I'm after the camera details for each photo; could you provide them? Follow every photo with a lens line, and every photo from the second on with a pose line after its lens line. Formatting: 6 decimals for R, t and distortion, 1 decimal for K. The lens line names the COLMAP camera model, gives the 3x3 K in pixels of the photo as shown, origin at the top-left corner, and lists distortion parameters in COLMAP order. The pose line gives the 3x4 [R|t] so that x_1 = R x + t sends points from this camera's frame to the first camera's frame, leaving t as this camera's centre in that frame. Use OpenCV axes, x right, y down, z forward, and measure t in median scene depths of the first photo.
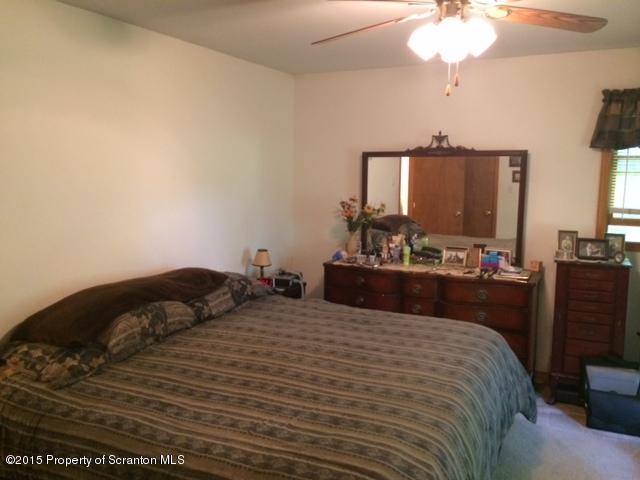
lens RADIAL K [[547.7, 0, 325.3], [0, 547.7, 239.1], [0, 0, 1]] dist [0.074389, -0.094959]
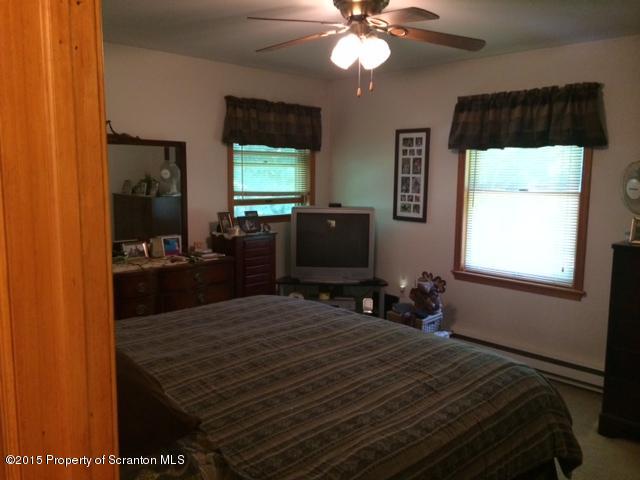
lens RADIAL K [[547.7, 0, 324.6], [0, 547.7, 241.0], [0, 0, 1]] dist [0.074389, -0.094959]
pose [[0.333267, -0.123061, 0.934767, -0.686950], [0.113558, 0.989467, 0.089776, -0.040413], [-0.935969, 0.076231, 0.343731, 0.458601]]
